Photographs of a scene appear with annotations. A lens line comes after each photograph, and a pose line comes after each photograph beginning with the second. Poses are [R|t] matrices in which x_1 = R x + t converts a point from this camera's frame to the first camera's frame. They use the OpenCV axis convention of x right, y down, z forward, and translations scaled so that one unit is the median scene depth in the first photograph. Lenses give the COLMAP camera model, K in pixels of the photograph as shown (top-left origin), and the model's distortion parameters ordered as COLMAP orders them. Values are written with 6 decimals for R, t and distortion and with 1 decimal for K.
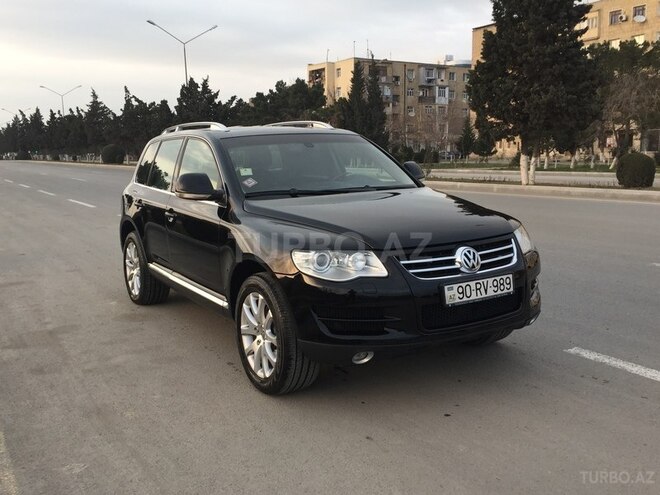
lens RADIAL K [[642.4, 0, 336.8], [0, 642.4, 243.5], [0, 0, 1]] dist [0.097673, -0.124930]
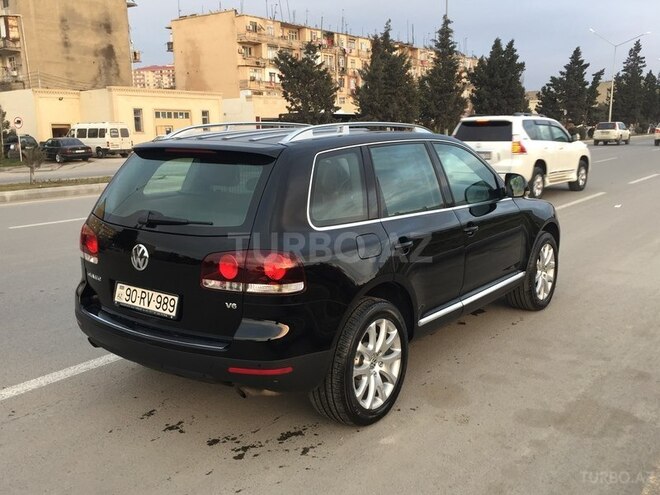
lens RADIAL K [[642.4, 0, 336.8], [0, 642.4, 243.5], [0, 0, 1]] dist [0.097673, -0.124930]
pose [[-0.374683, -0.135236, 0.917237, -1.002927], [0.151367, 0.967109, 0.204421, -0.231082], [-0.914713, 0.215432, -0.341889, 1.483516]]
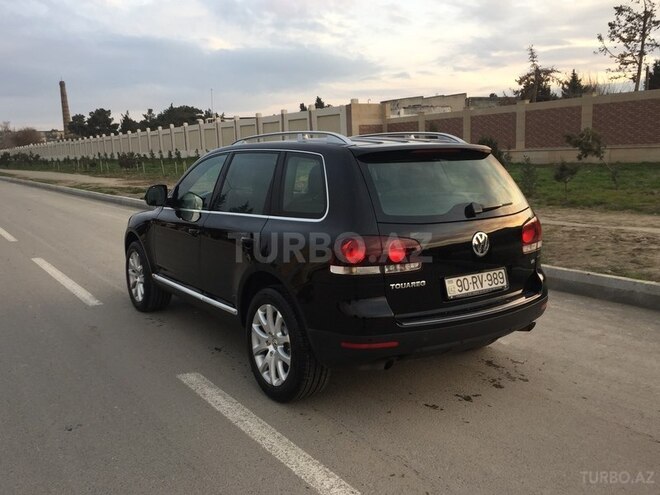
lens RADIAL K [[590.0, 0, 330.0], [0, 590.0, 247.5], [0, 0, 1]] dist [0.025183, 0.004193]
pose [[-0.997525, 0.060707, -0.035468, -0.135808], [0.047371, 0.953079, 0.298993, -0.314775], [0.051955, 0.296573, -0.953596, 2.066448]]
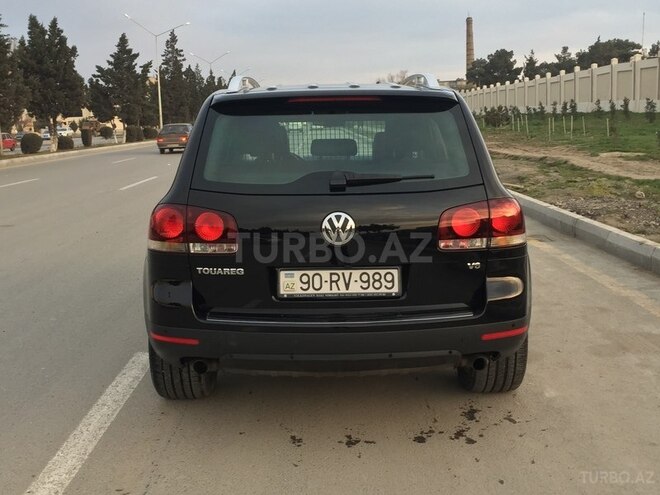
lens RADIAL K [[789.3, 0, 330.0], [0, 789.3, 247.5], [0, 0, 1]] dist [0.046774, 0.024132]
pose [[-0.852372, -0.032199, 0.521943, -0.654899], [0.125541, 0.956314, 0.264012, -0.268261], [-0.507642, 0.290562, -0.811094, 1.970337]]
